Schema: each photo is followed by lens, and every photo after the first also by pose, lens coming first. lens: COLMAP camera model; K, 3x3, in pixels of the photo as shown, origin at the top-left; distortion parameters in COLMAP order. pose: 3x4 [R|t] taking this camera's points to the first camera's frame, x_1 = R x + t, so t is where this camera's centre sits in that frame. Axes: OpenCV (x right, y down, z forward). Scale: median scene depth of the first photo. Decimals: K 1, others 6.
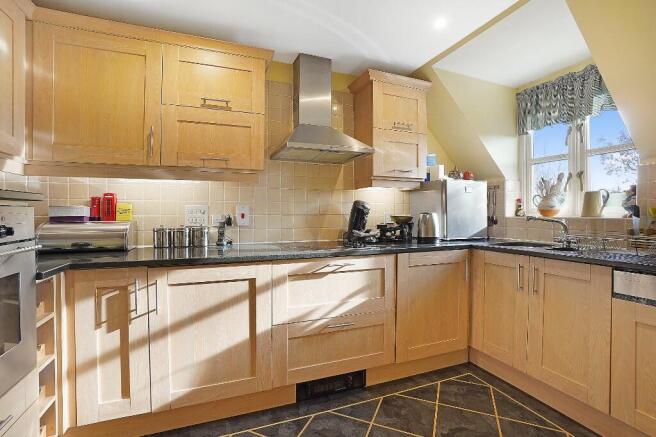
lens RADIAL K [[291.4, 0, 328.2], [0, 291.4, 216.2], [0, 0, 1]] dist [-0.022864, 0.000444]
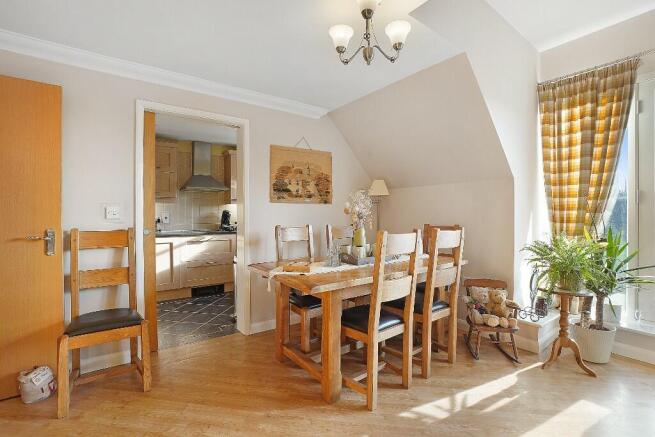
lens RADIAL K [[291.0, 0, 326.0], [0, 291.0, 217.6], [0, 0, 1]] dist [-0.022864, 0.000444]
pose [[0.967660, -0.007713, 0.252140, 0.354007], [0.005313, 0.999934, 0.010196, -0.022655], [-0.252202, -0.008527, 0.967637, -1.531450]]
